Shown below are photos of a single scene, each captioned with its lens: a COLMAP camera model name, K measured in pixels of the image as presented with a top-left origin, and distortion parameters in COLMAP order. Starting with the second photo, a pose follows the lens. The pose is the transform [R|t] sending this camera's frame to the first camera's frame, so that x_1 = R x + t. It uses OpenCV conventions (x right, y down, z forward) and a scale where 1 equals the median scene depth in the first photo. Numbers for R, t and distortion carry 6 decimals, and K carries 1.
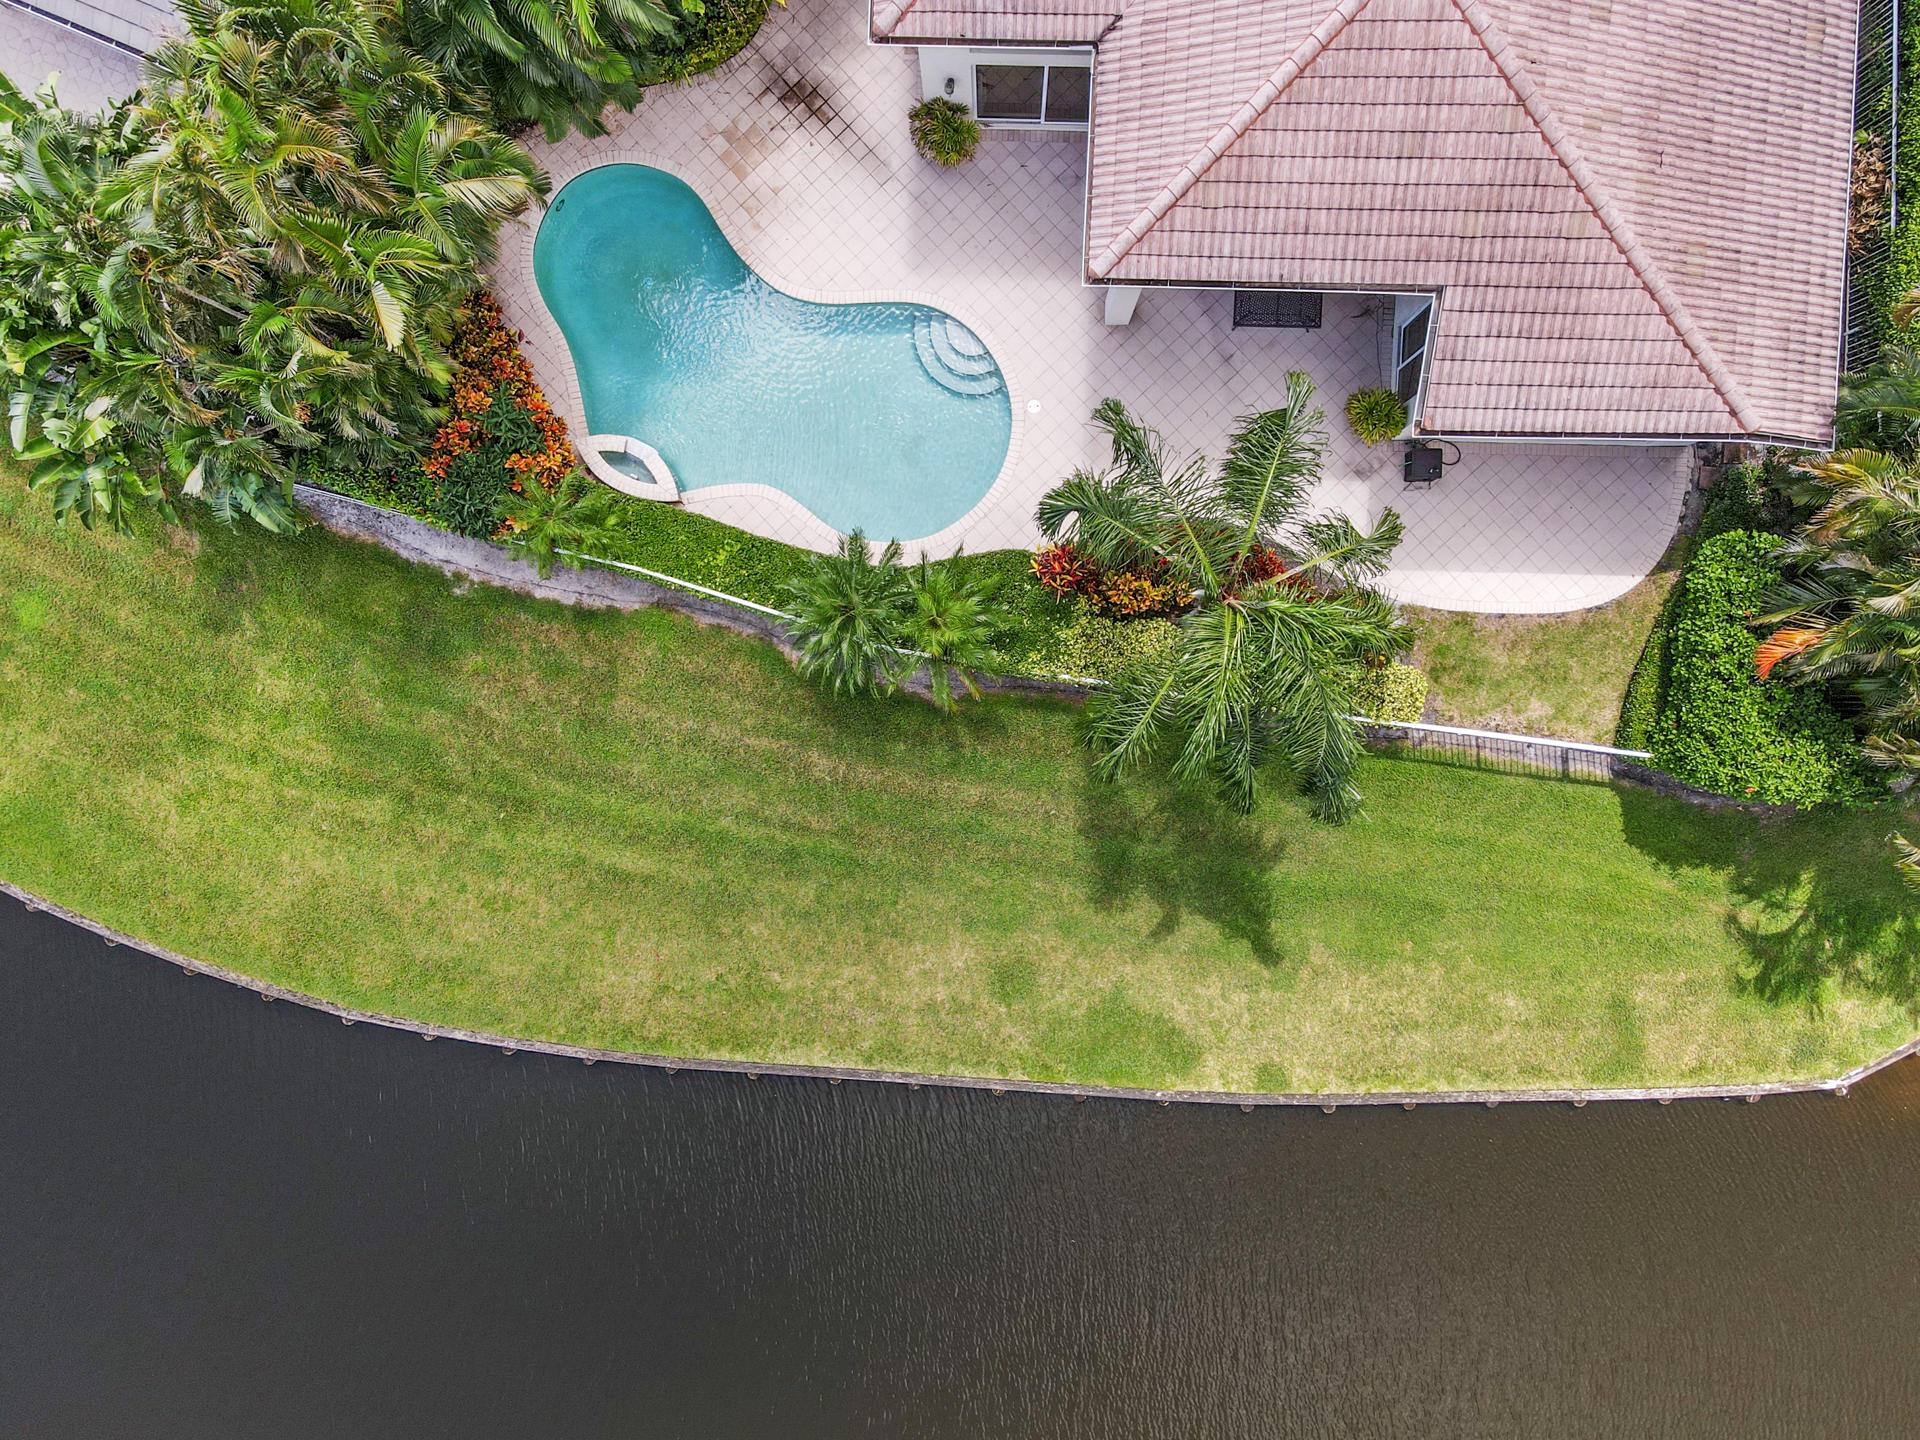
lens RADIAL K [[1409.7, 0, 966.3], [0, 1409.7, 706.6], [0, 0, 1]] dist [0.050976, 0.014512]
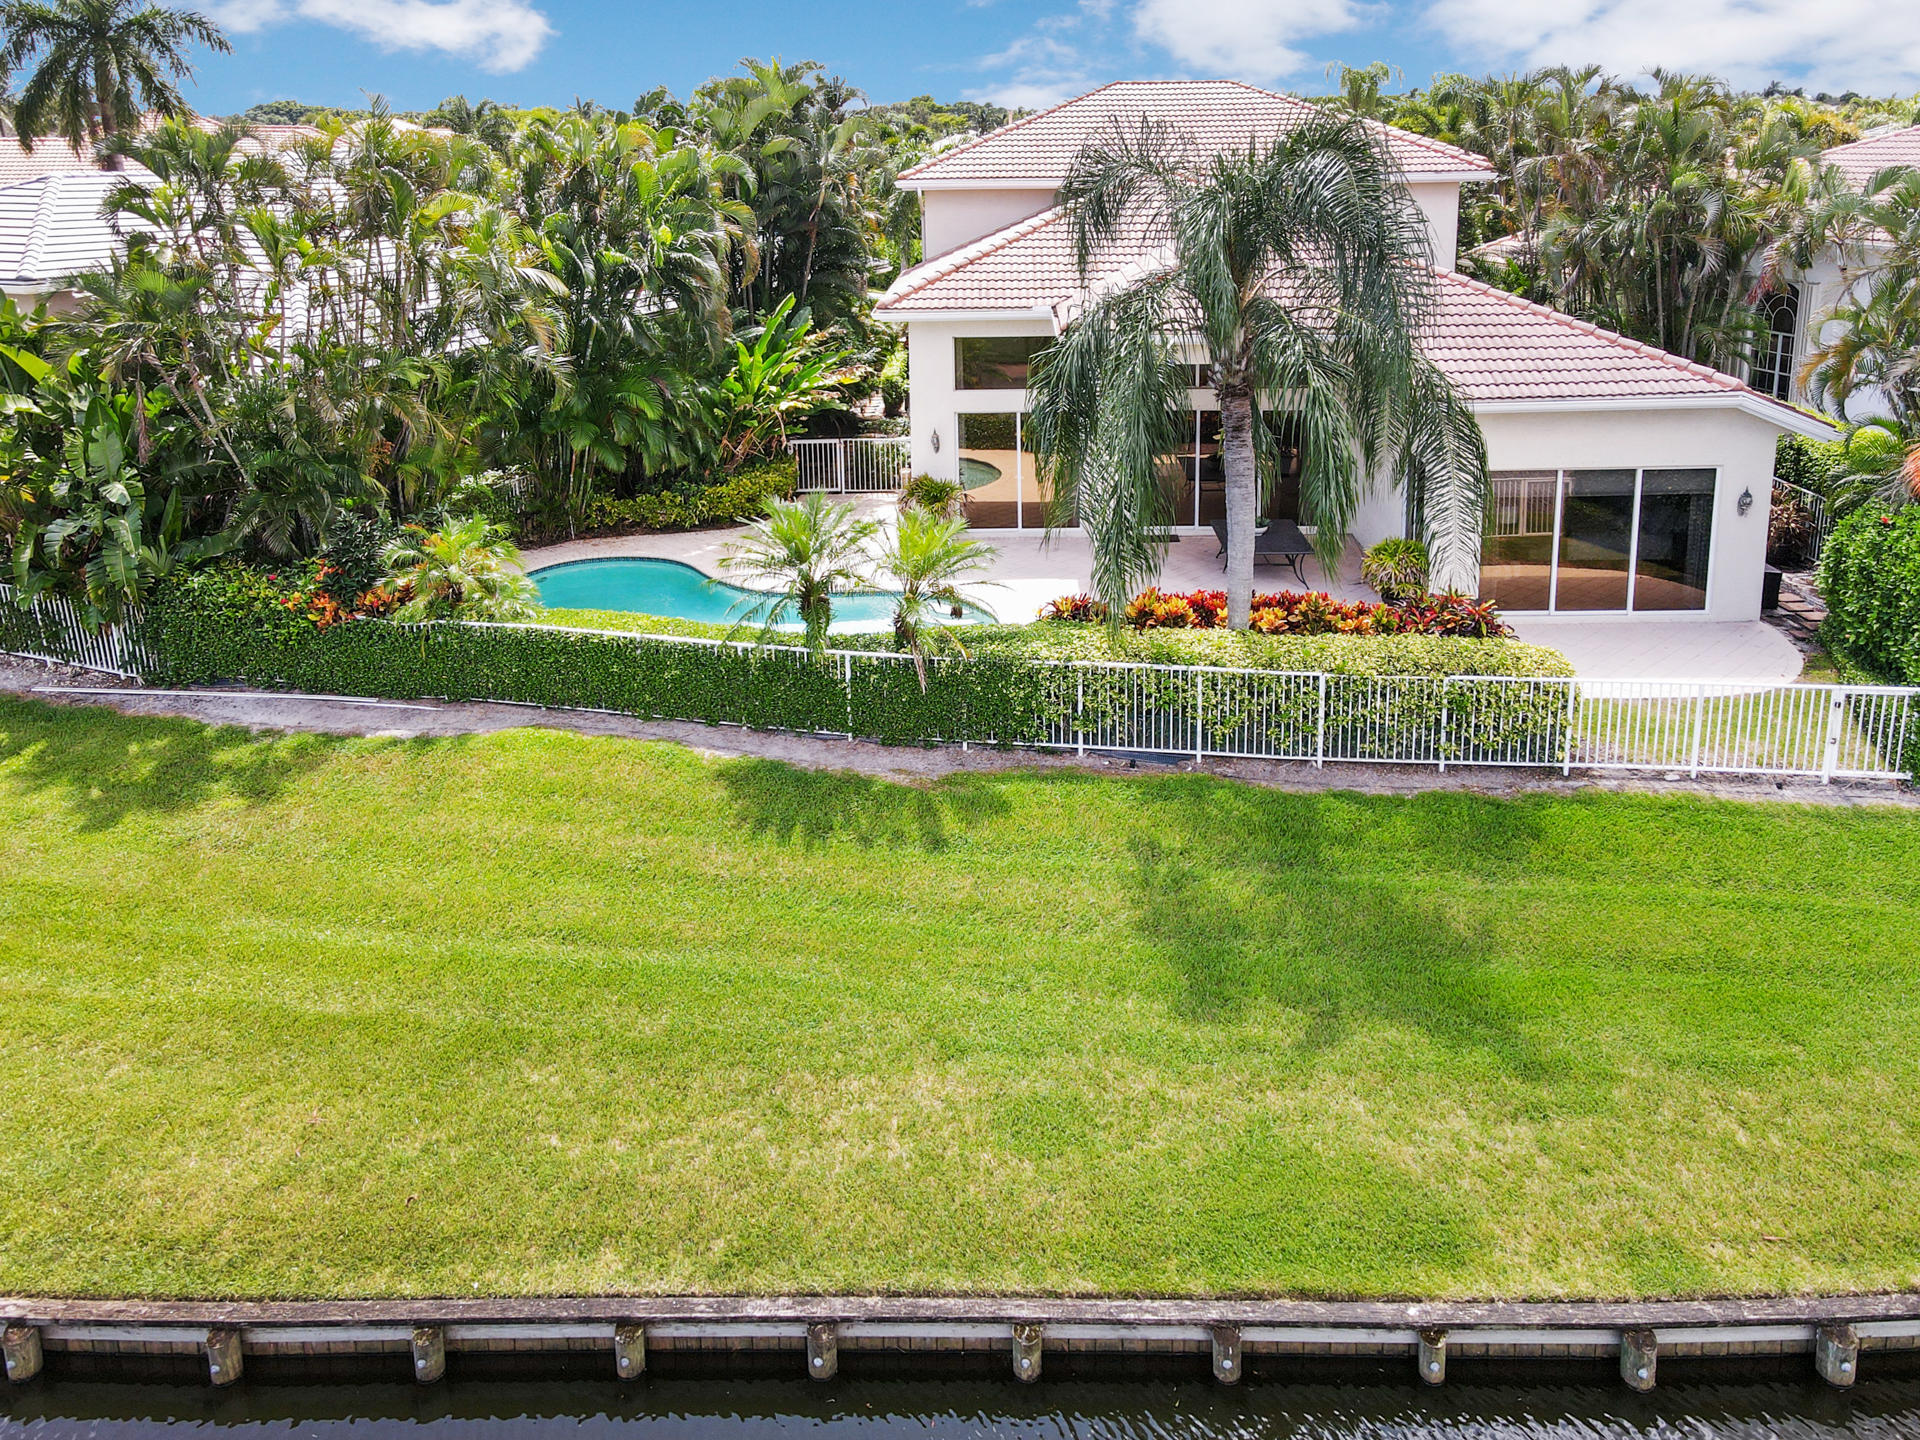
lens RADIAL K [[1486.9, 0, 1011.9], [0, 1486.9, 436.0], [0, 0, 1]] dist [0.045105, -0.001999]
pose [[0.999028, 0.005015, 0.043798, -0.002264], [0.041944, 0.197640, -0.979377, 0.659312], [-0.013568, 0.980262, 0.197237, 0.672162]]
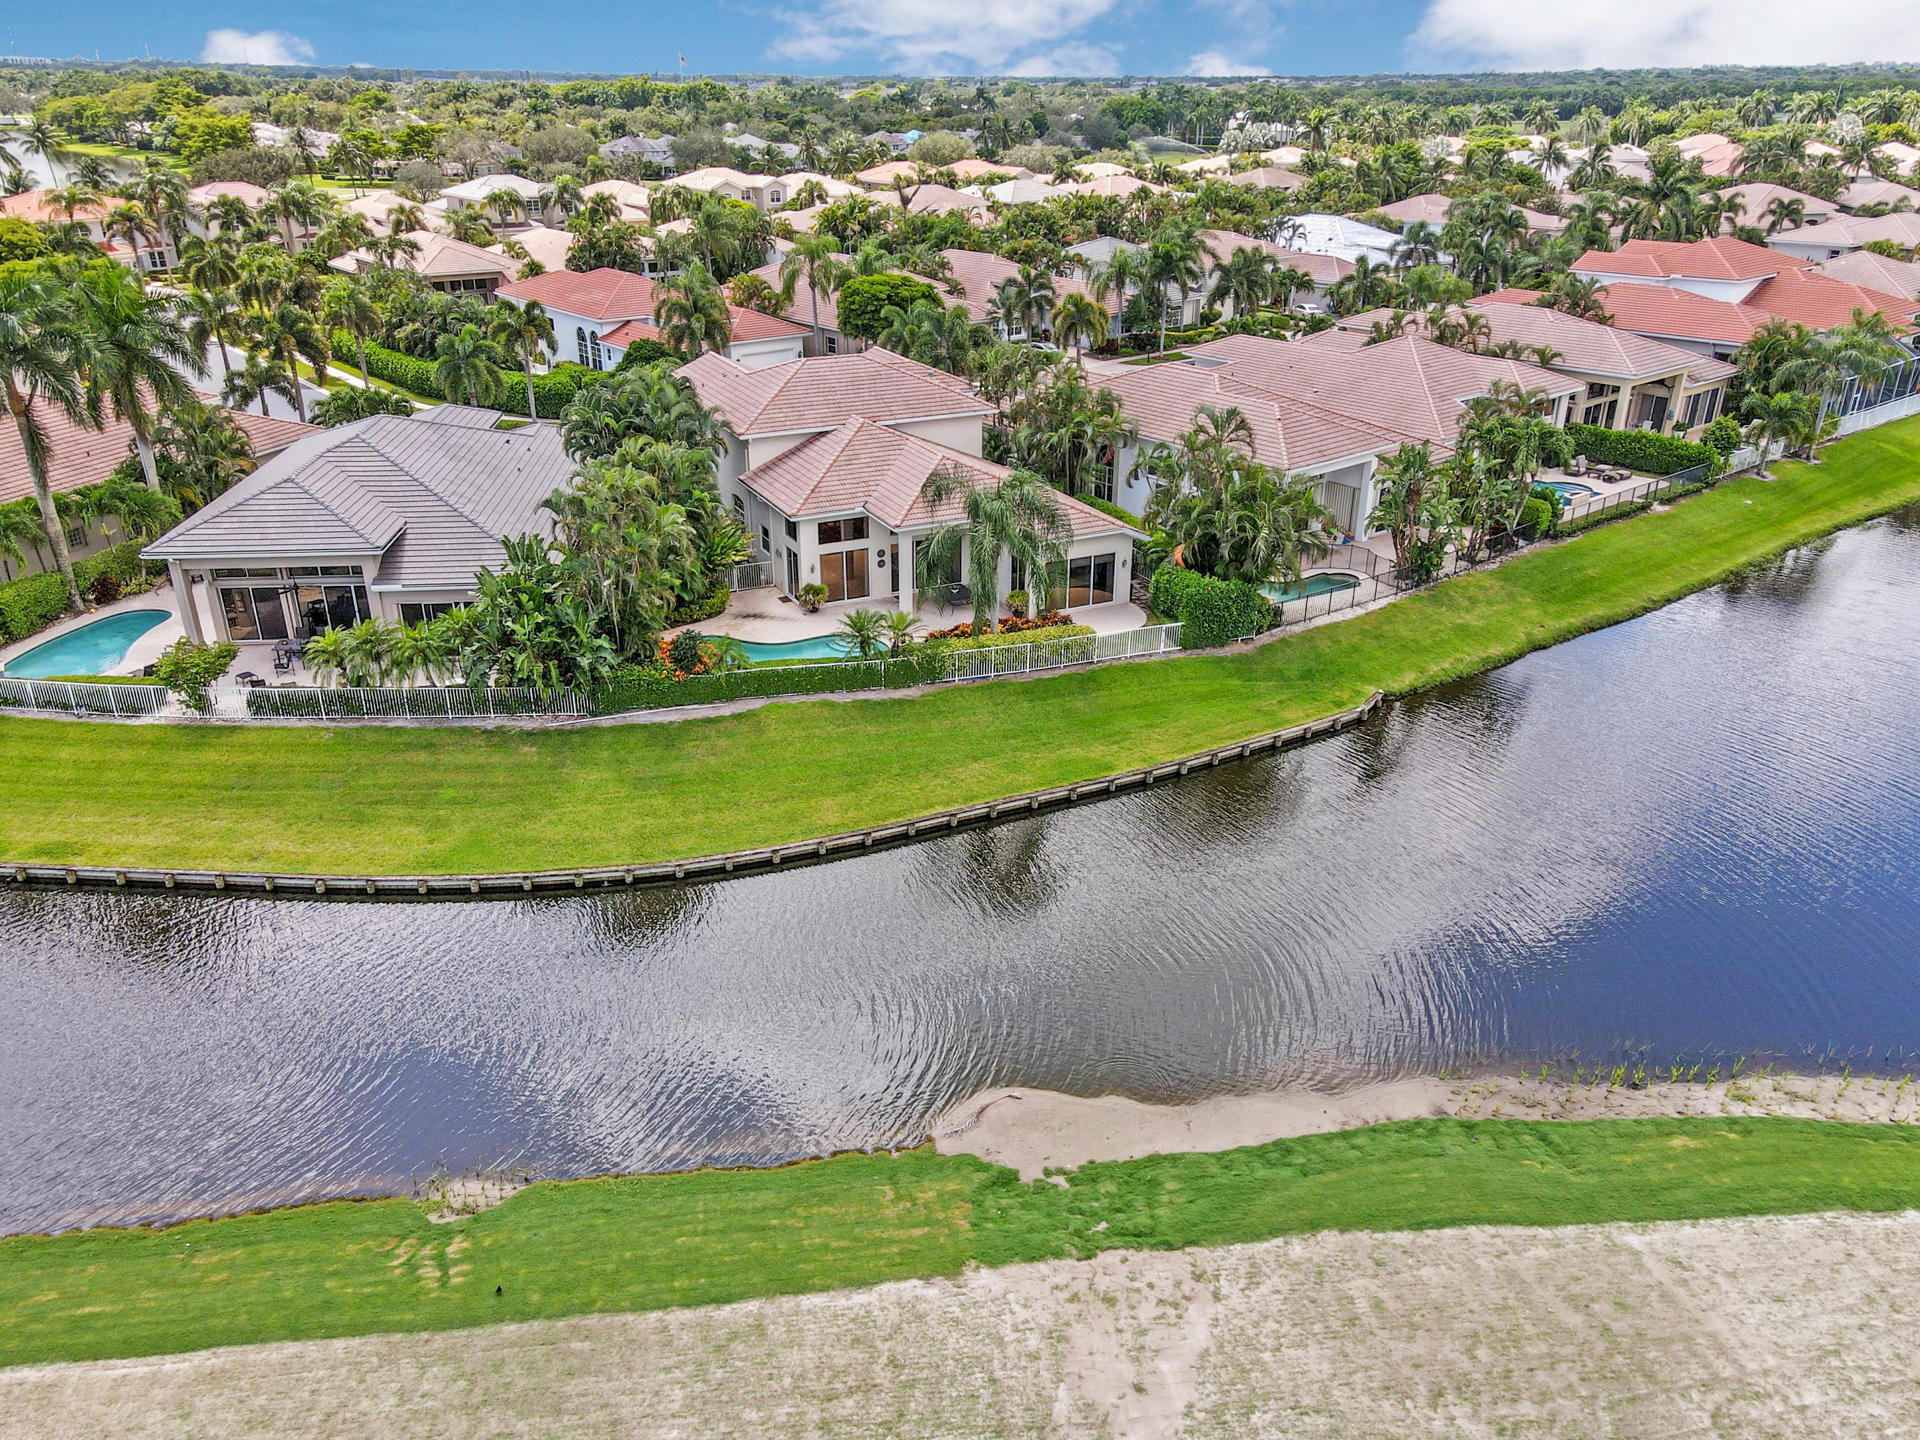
lens RADIAL K [[1409.7, 0, 966.3], [0, 1409.7, 706.6], [0, 0, 1]] dist [0.050976, 0.014512]
pose [[0.875254, -0.167678, 0.453668, -0.884033], [0.483024, 0.351251, -0.802066, 1.685391], [-0.024863, 0.921144, 0.388426, 0.185372]]
